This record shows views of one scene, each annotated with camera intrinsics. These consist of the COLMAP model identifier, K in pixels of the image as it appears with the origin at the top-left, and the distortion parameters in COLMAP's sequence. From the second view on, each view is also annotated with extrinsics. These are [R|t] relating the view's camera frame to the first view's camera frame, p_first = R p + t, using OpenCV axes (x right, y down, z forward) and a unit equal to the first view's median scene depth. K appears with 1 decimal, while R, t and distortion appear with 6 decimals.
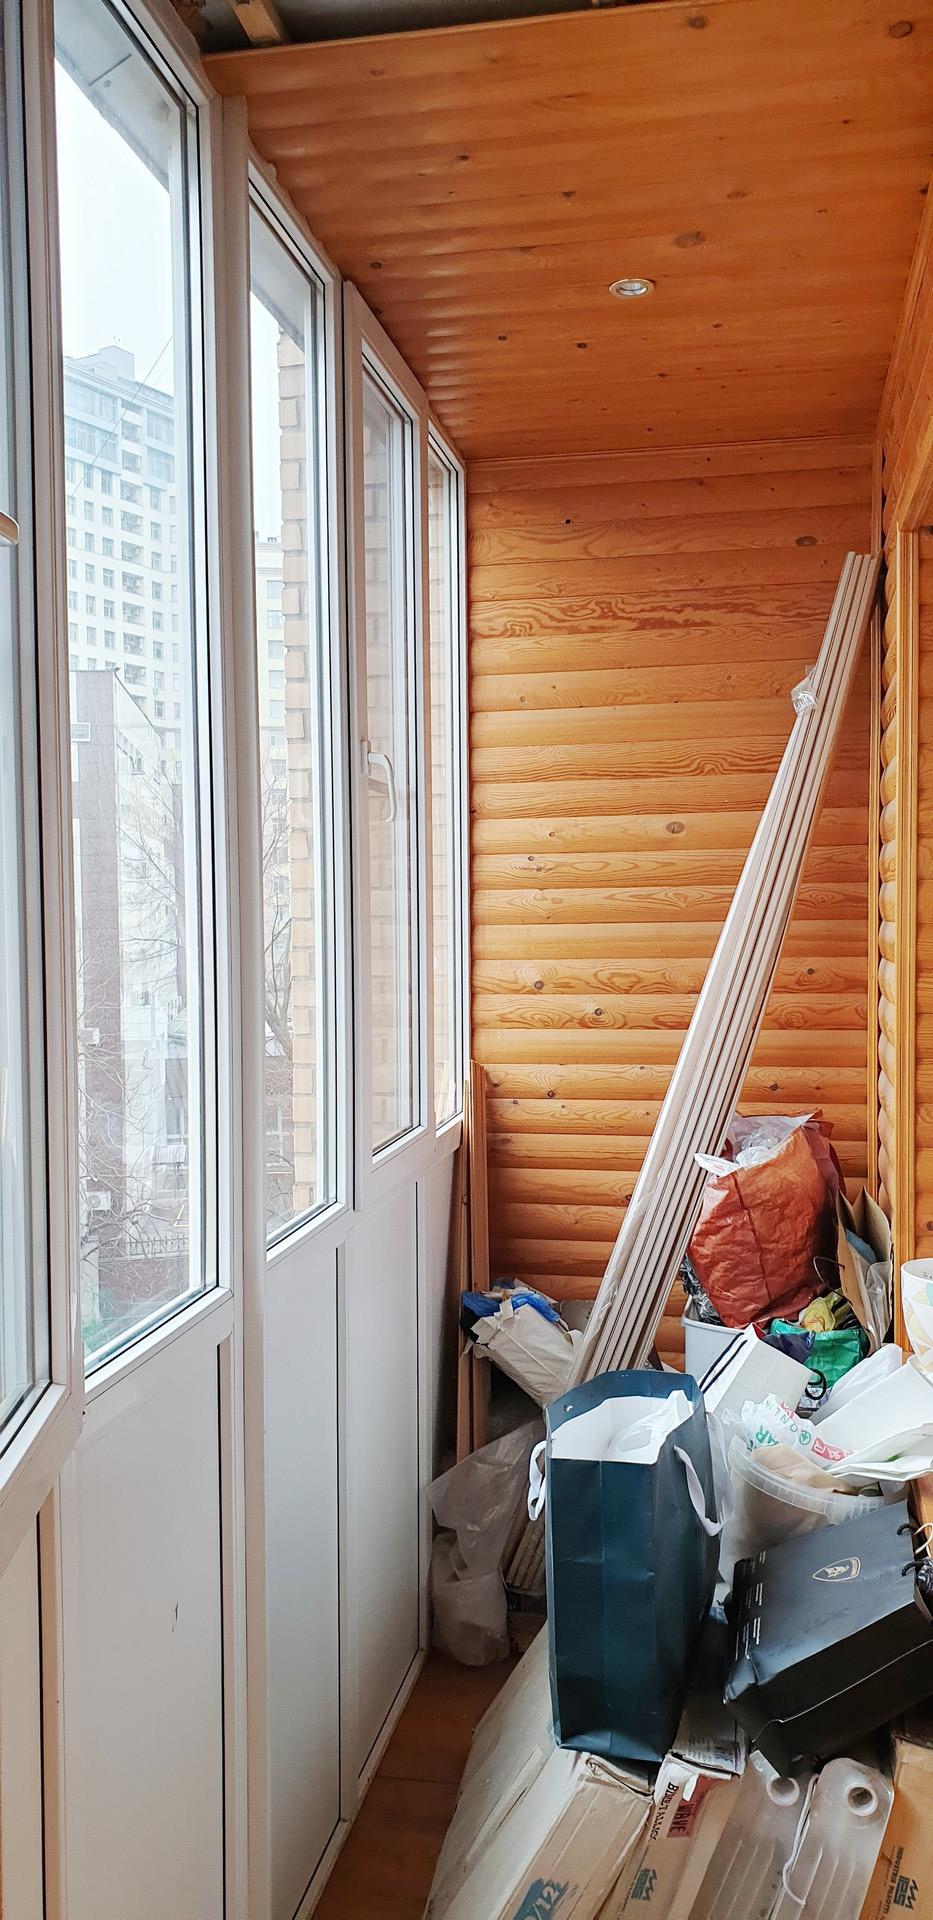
lens RADIAL K [[1517.5, 0, 466.5], [0, 1517.5, 962.2], [0, 0, 1]] dist [0.009530, 0.008466]
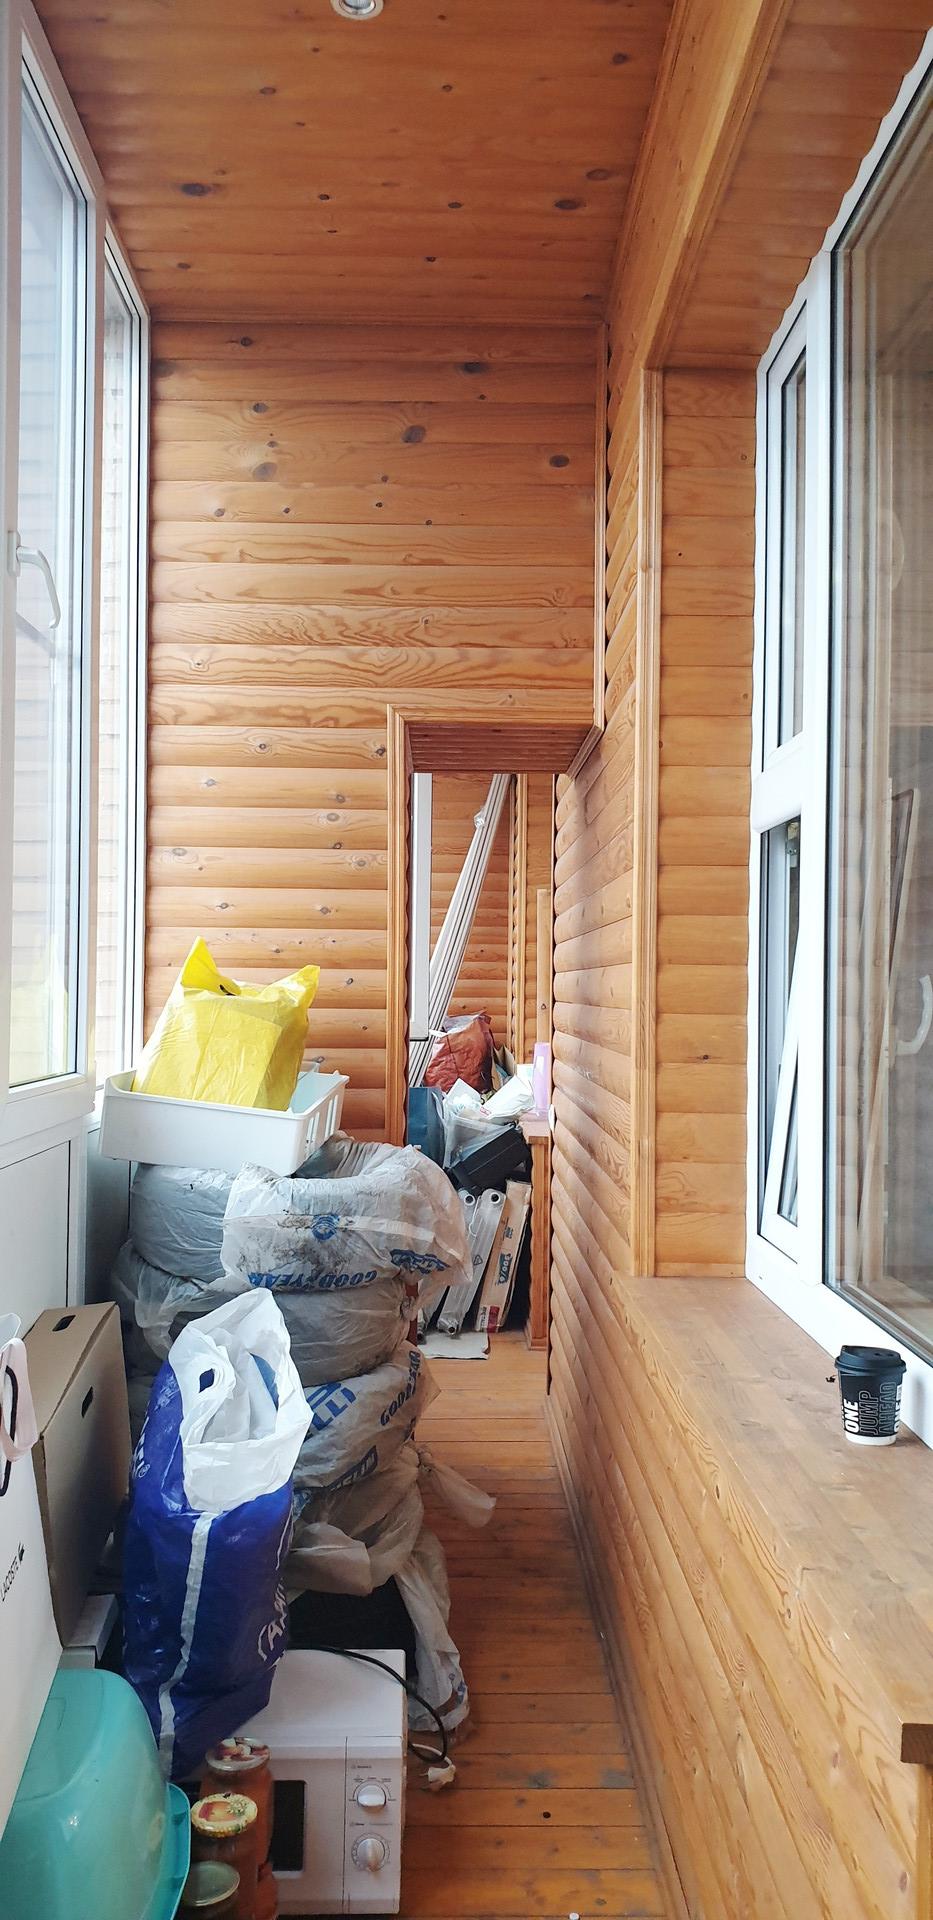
lens RADIAL K [[1517.5, 0, 466.5], [0, 1517.5, 962.2], [0, 0, 1]] dist [0.009530, 0.008466]
pose [[0.977430, 0.019004, 0.210404, -0.257572], [-0.009327, 0.998857, -0.046890, 0.132520], [-0.211055, 0.043869, 0.976489, -1.146033]]
